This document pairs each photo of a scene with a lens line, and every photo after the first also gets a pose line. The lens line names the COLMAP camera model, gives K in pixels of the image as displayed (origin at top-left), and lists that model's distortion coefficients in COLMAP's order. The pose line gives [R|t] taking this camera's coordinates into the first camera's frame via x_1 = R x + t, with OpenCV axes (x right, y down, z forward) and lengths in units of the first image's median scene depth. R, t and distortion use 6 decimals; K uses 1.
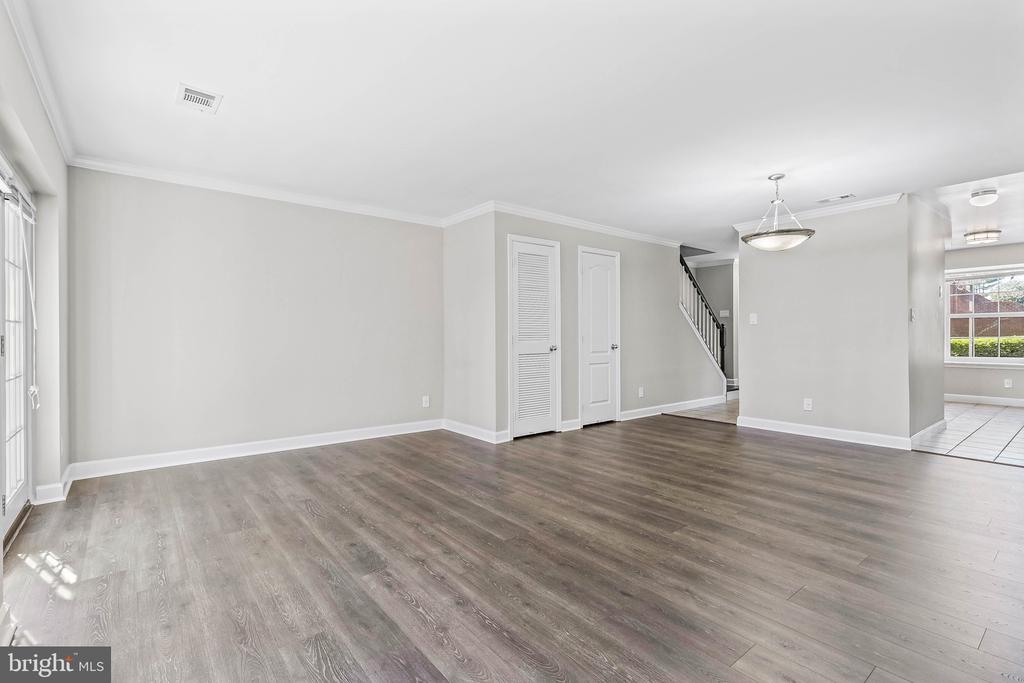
lens RADIAL K [[475.9, 0, 504.7], [0, 475.9, 333.2], [0, 0, 1]] dist [0.001576, 0.002932]
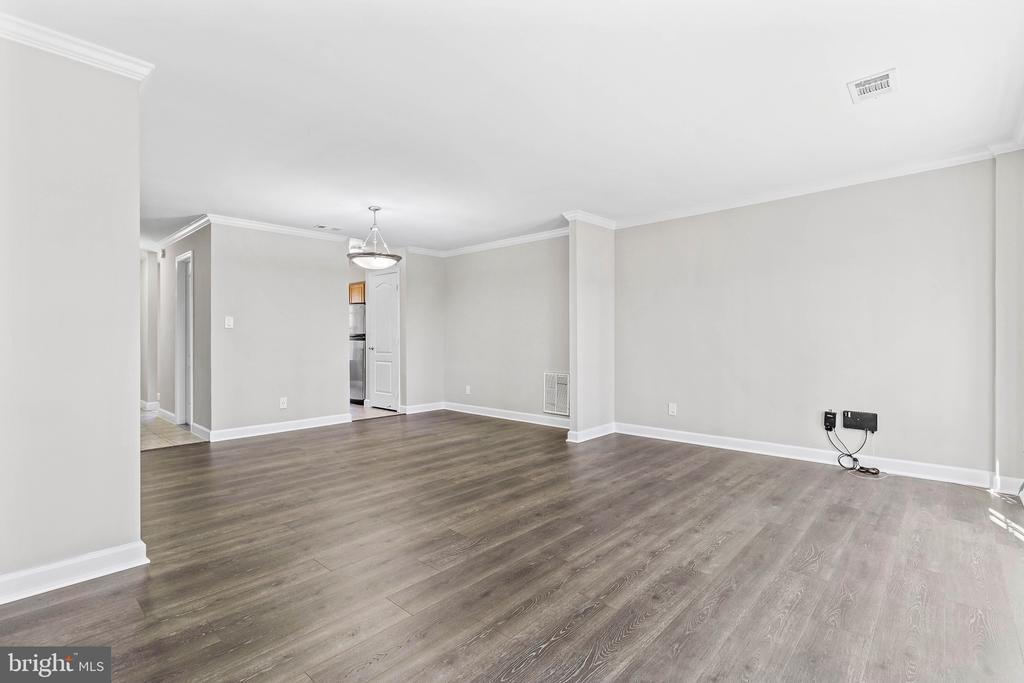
lens RADIAL K [[475.9, 0, 504.5], [0, 475.9, 336.5], [0, 0, 1]] dist [0.001576, 0.002932]
pose [[-0.152372, 0.004243, 0.988314, -1.055977], [-0.000485, 0.999990, -0.004368, 0.003267], [-0.988323, -0.001144, -0.152369, 1.344696]]
